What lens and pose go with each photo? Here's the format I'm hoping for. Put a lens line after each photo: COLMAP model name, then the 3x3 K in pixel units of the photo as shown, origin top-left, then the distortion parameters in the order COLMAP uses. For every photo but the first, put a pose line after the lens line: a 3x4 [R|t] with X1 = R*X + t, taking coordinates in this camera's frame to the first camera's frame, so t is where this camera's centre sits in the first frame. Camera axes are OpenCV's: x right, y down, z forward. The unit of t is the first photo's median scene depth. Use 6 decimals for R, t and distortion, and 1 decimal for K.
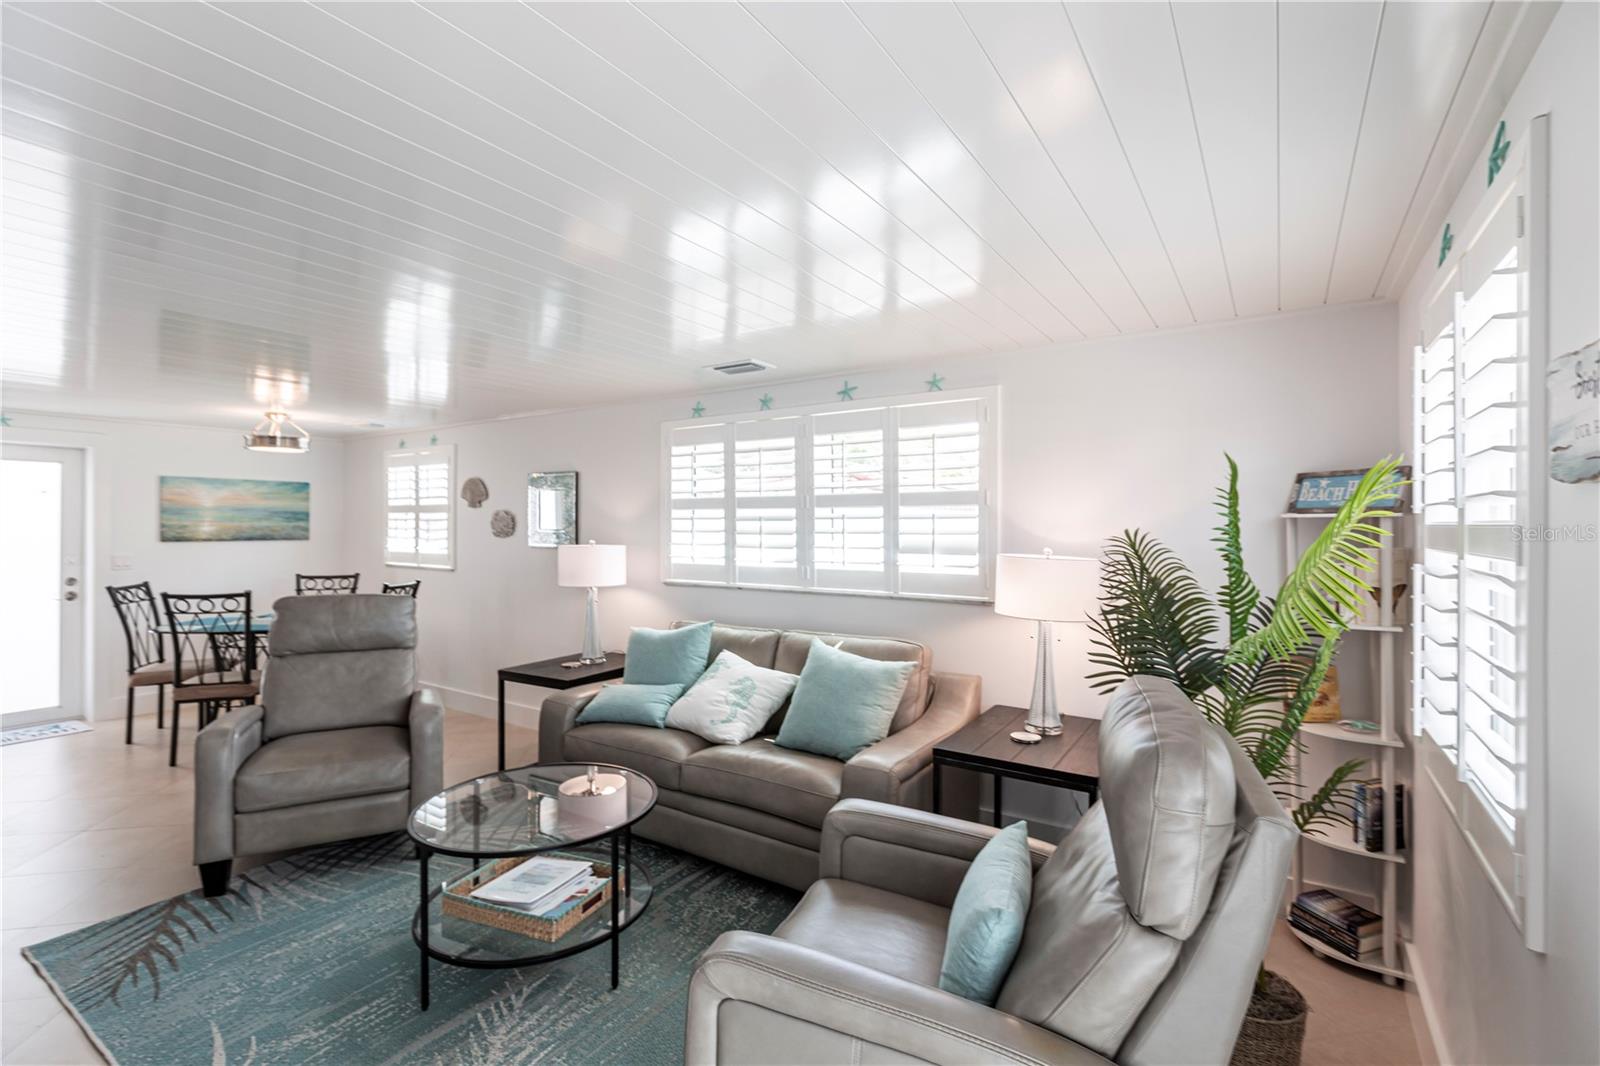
lens RADIAL K [[714.6, 0, 798.9], [0, 714.6, 523.3], [0, 0, 1]] dist [0.001449, -0.001159]
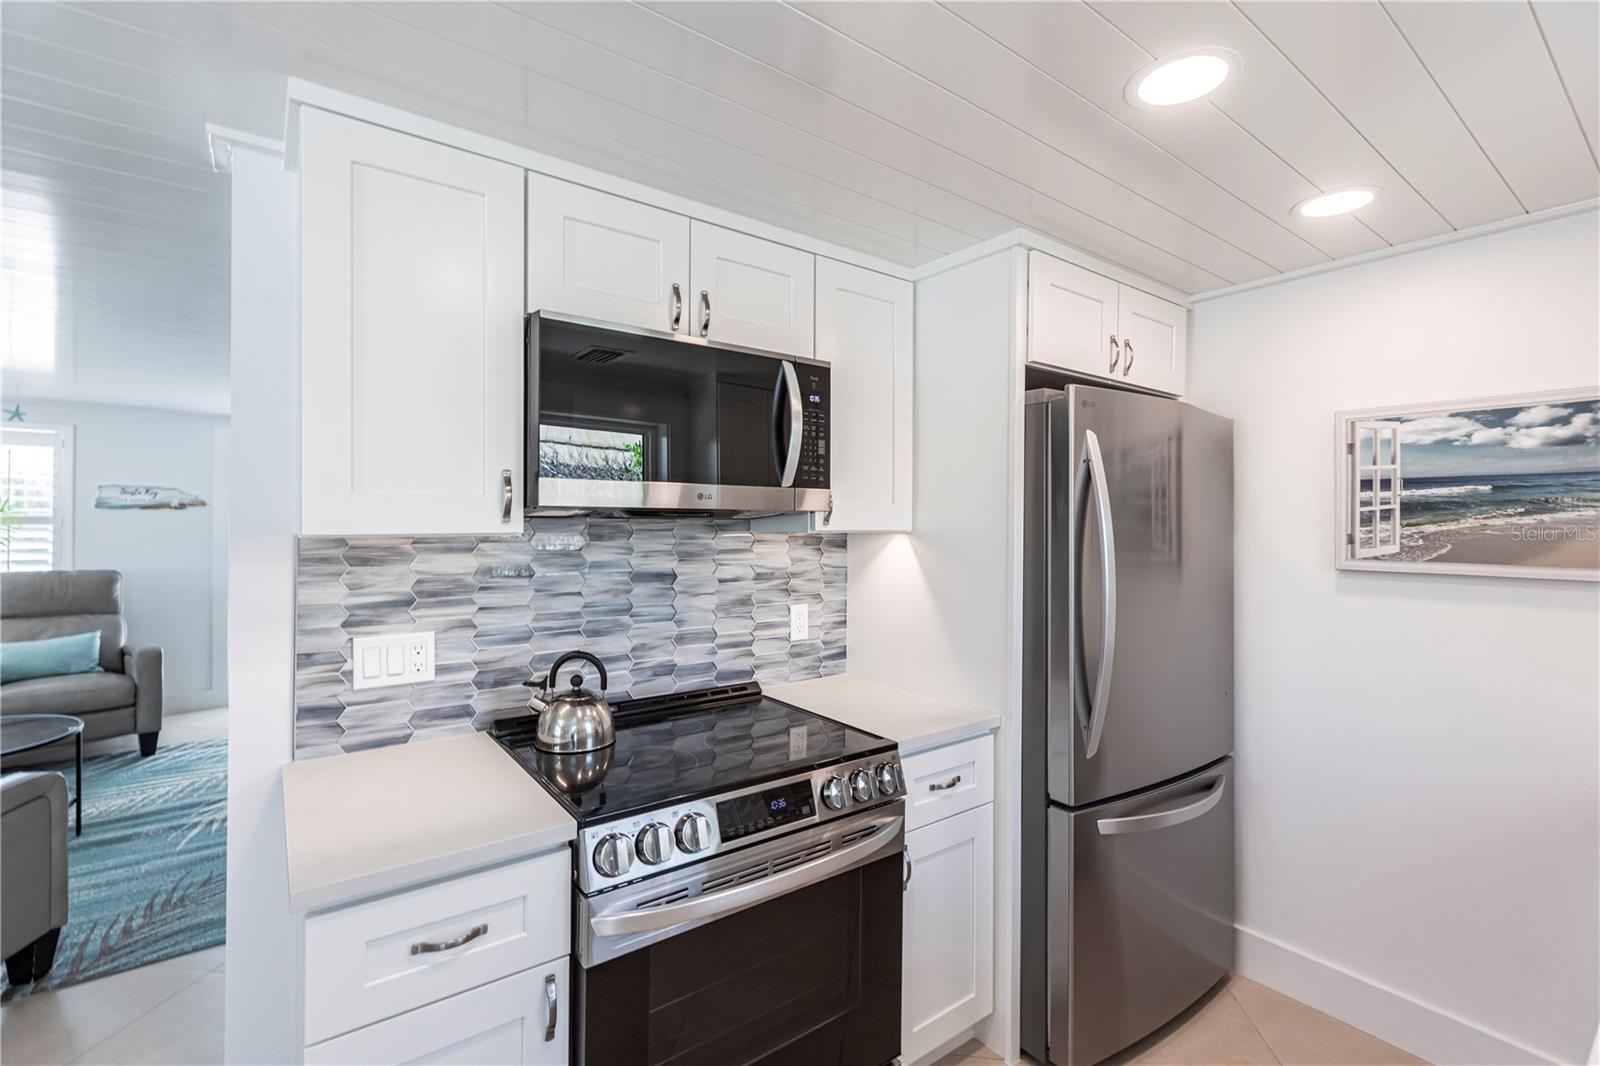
lens RADIAL K [[714.6, 0, 798.3], [0, 714.6, 522.5], [0, 0, 1]] dist [0.001449, -0.001159]
pose [[-0.941938, -0.006570, 0.335724, -1.299022], [-0.004471, 0.999965, 0.007025, 0.000205], [-0.335758, 0.005116, -0.941934, 1.008451]]
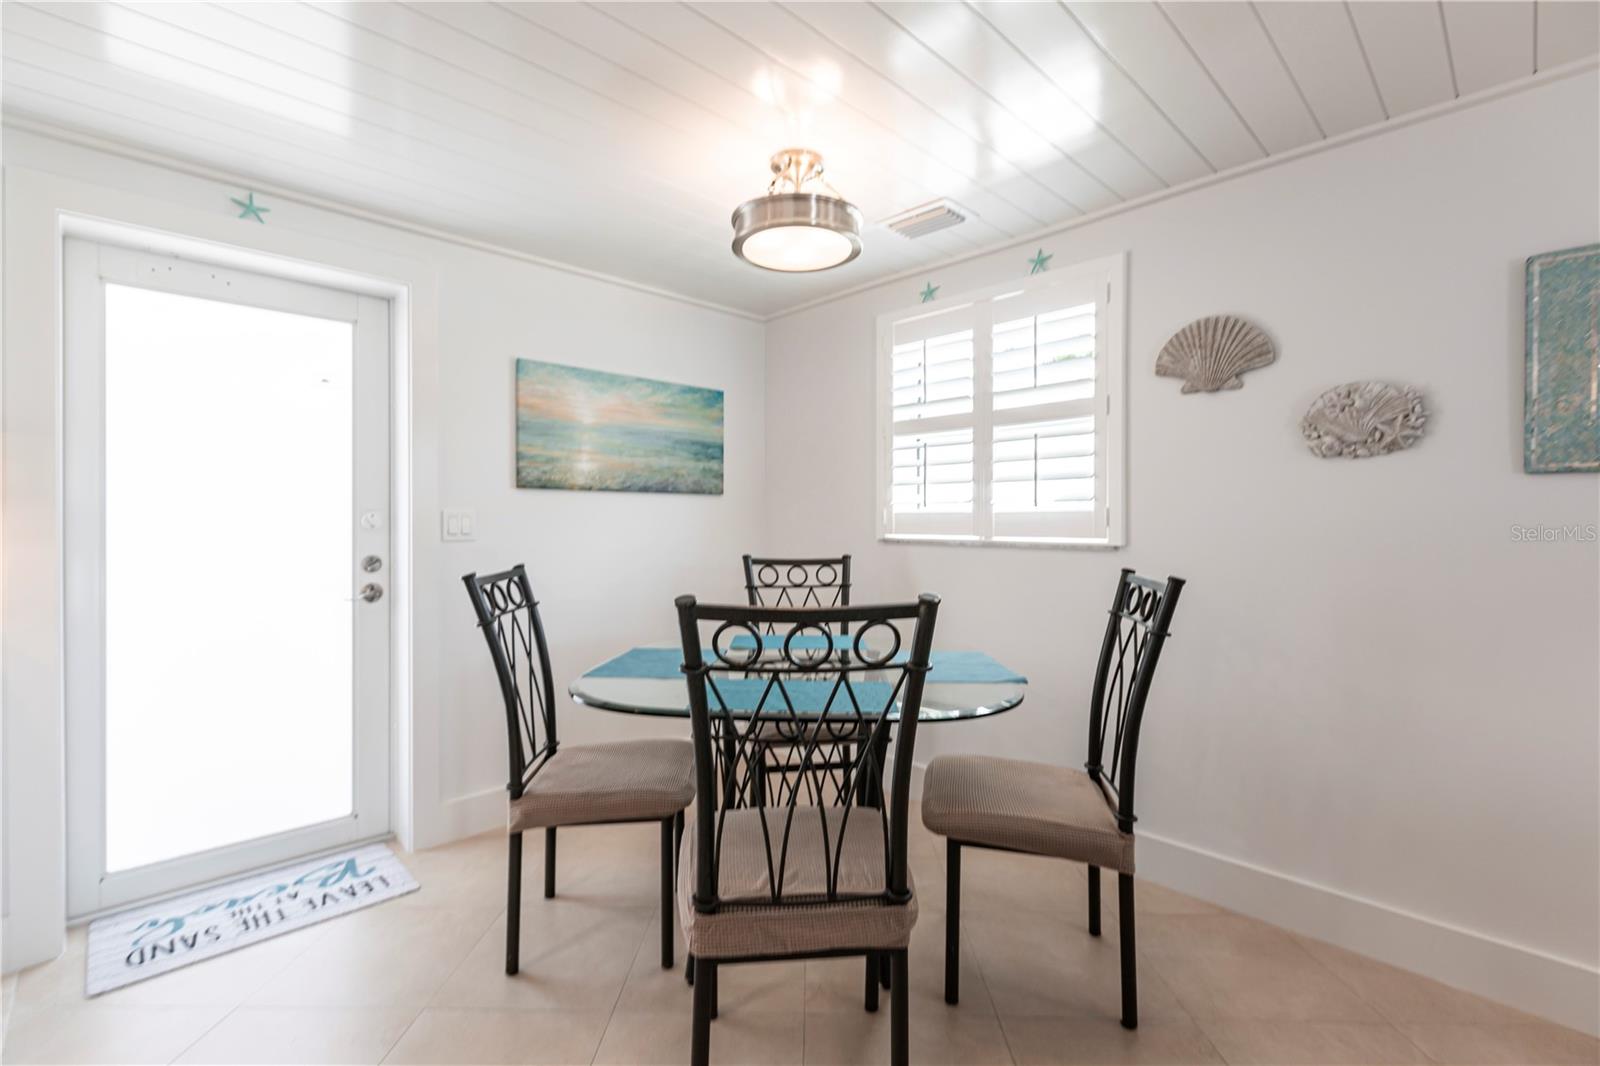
lens RADIAL K [[714.6, 0, 802.2], [0, 714.6, 522.7], [0, 0, 1]] dist [0.001449, -0.001159]
pose [[0.977293, -0.003031, -0.211873, -0.804088], [0.003471, 0.999993, 0.001708, 0.068648], [0.211866, -0.002404, 0.977296, 0.749154]]
